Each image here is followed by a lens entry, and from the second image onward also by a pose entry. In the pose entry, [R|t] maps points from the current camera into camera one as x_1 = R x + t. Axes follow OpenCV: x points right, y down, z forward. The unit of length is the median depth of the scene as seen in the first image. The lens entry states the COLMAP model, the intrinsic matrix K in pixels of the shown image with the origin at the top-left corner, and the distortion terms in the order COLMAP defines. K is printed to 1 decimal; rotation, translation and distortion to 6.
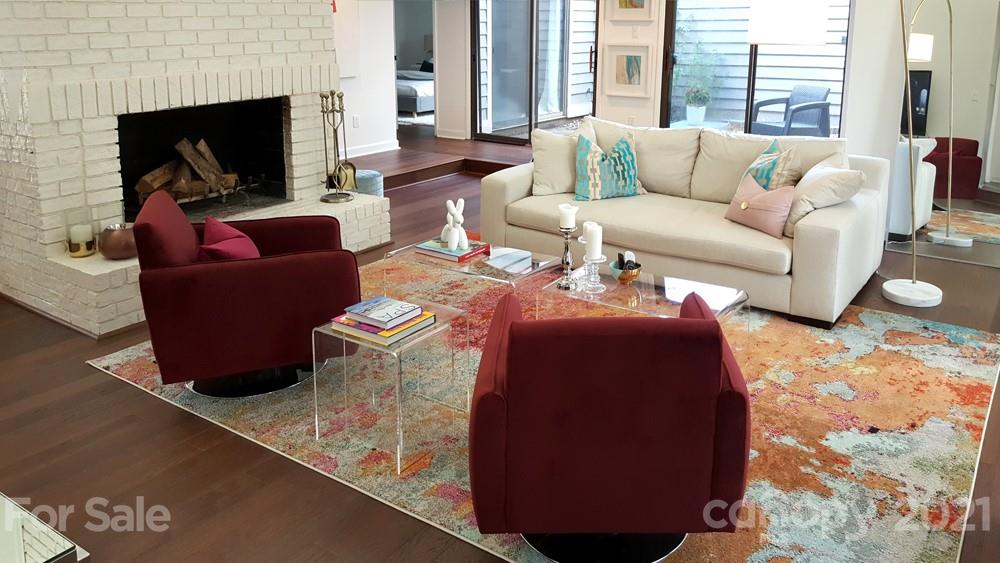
lens RADIAL K [[776.0, 0, 546.2], [0, 776.0, 282.1], [0, 0, 1]] dist [0.144694, -0.174339]
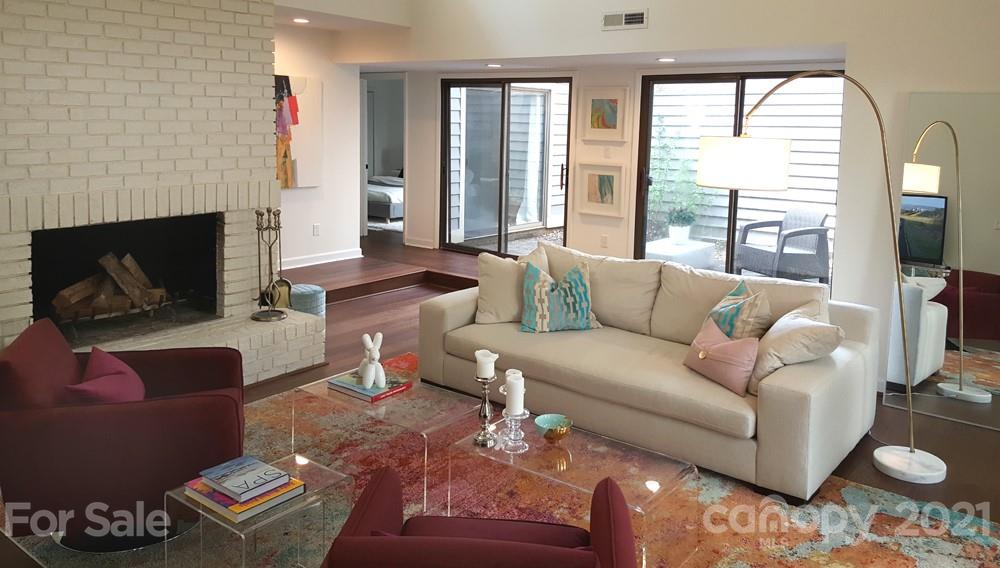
lens RADIAL K [[769.9, 0, 500.3], [0, 769.9, 267.0], [0, 0, 1]] dist [0.140159, -0.146443]
pose [[0.994048, 0.050019, -0.096778, 0.098937], [-0.061254, 0.991259, -0.116849, -0.074175], [0.090087, 0.122082, 0.988423, 0.092734]]
